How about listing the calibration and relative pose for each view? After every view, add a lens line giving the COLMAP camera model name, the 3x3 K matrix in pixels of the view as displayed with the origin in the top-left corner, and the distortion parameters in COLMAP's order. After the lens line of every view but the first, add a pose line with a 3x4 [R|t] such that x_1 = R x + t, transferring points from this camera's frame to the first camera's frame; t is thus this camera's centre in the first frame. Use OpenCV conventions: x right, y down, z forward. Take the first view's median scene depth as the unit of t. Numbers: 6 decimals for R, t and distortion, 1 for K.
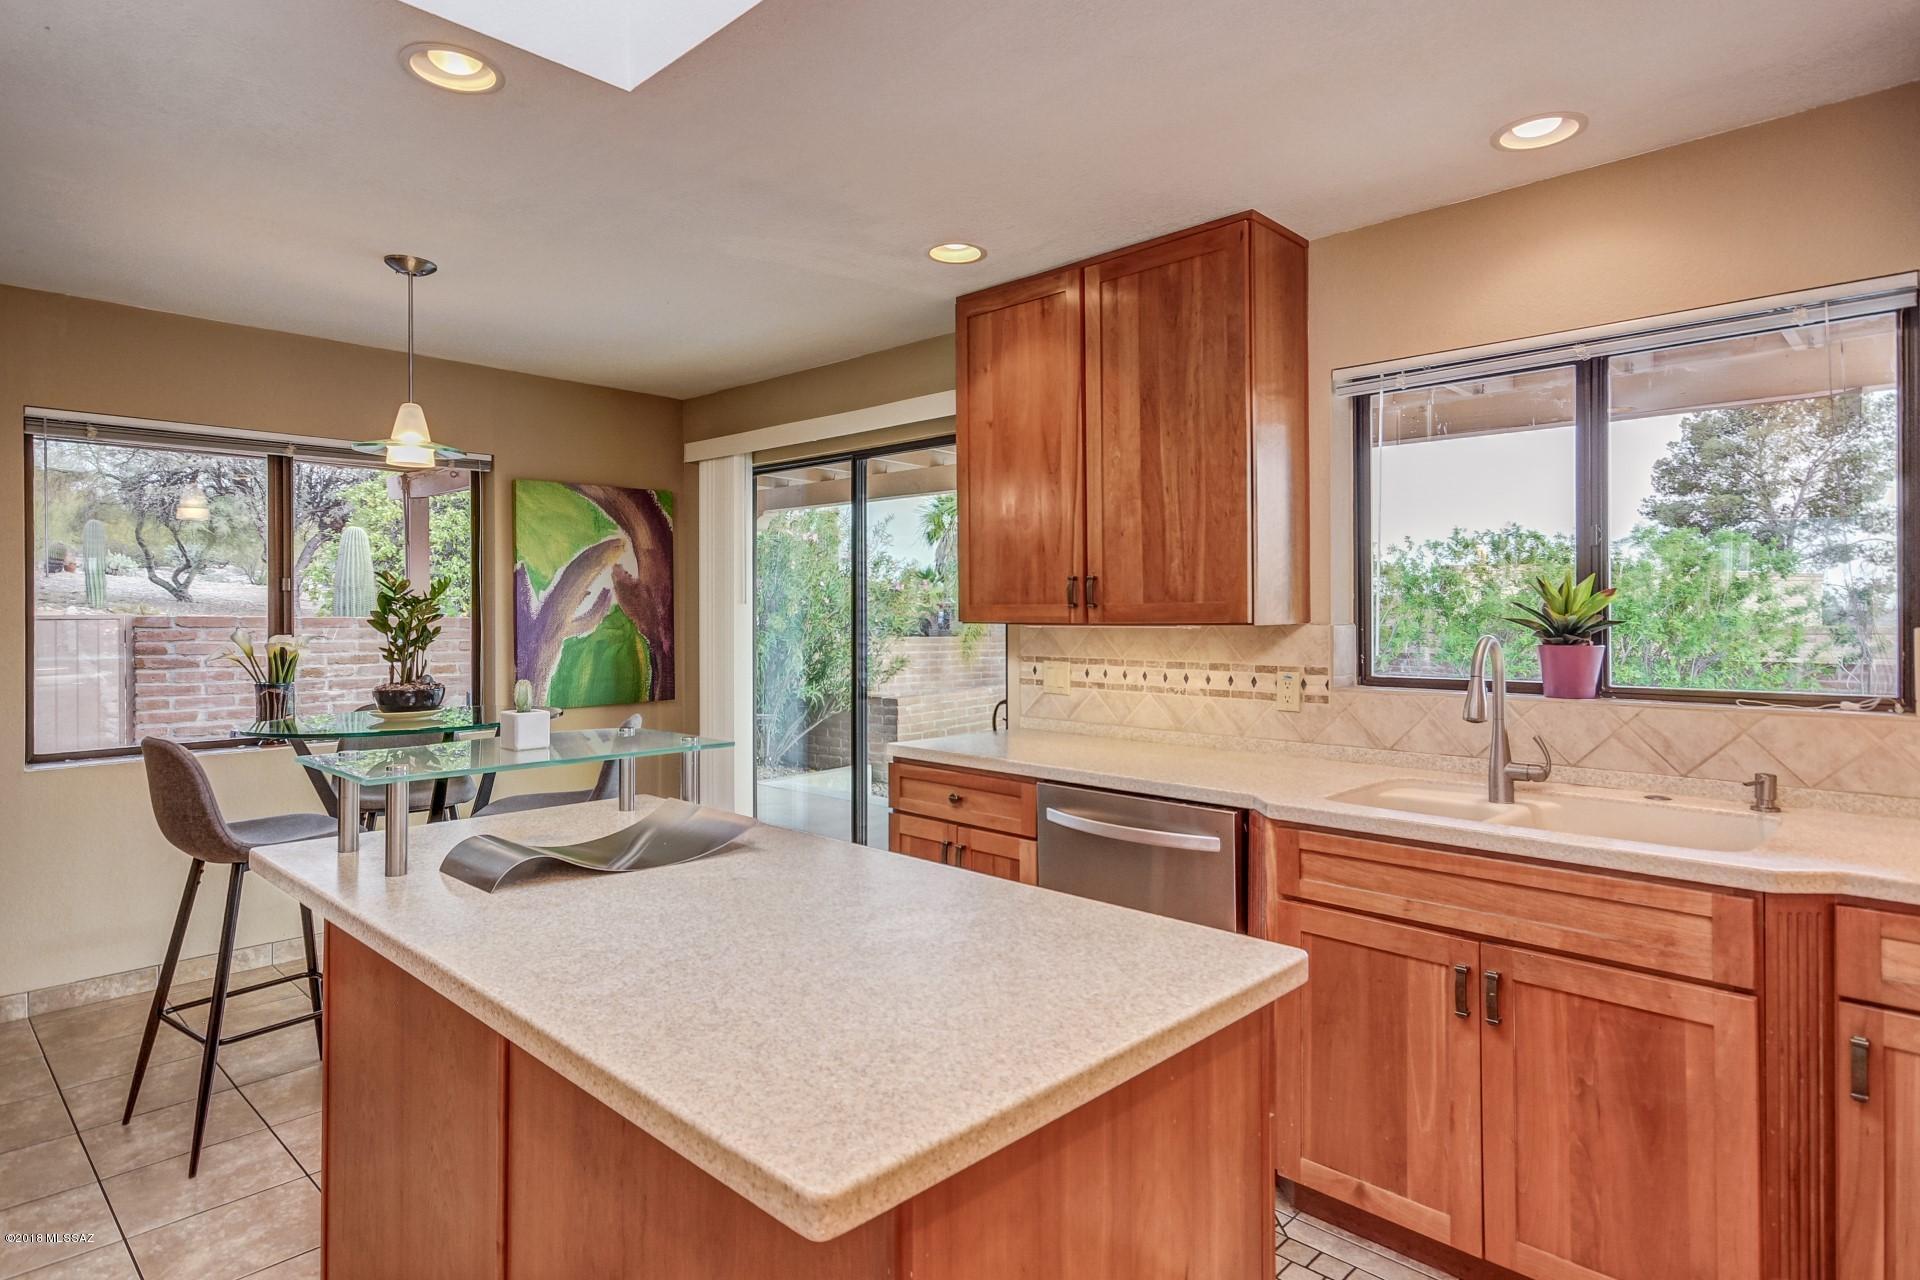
lens RADIAL K [[1054.7, 0, 963.5], [0, 1054.7, 622.4], [0, 0, 1]] dist [0.016320, 0.001841]
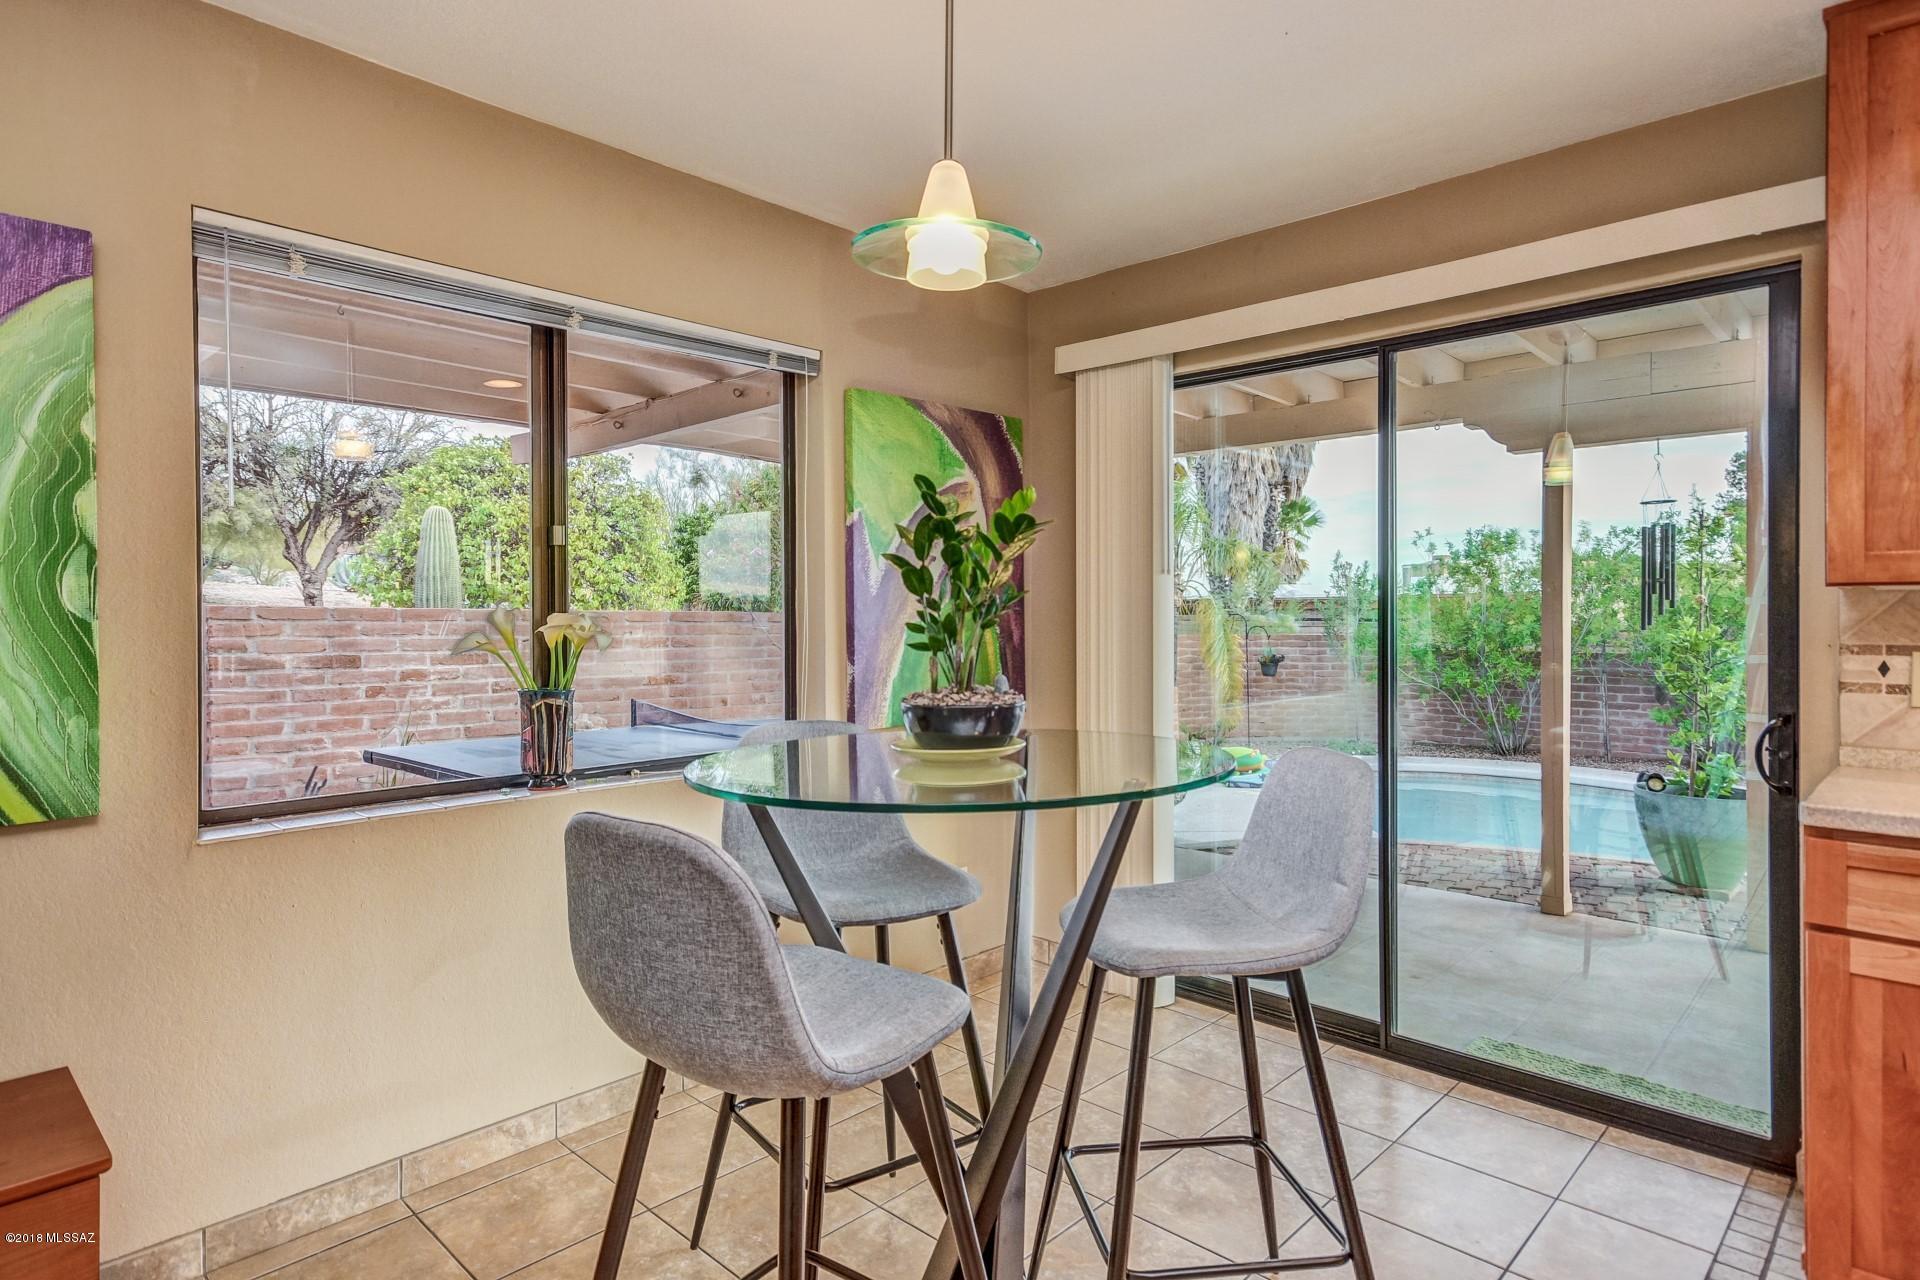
lens RADIAL K [[1054.7, 0, 965.9], [0, 1054.7, 630.4], [0, 0, 1]] dist [0.016320, 0.001841]
pose [[0.999982, -0.000503, 0.006053, -0.328358], [0.000476, 0.999990, 0.004528, 0.015654], [-0.006055, -0.004525, 0.999971, 0.298681]]
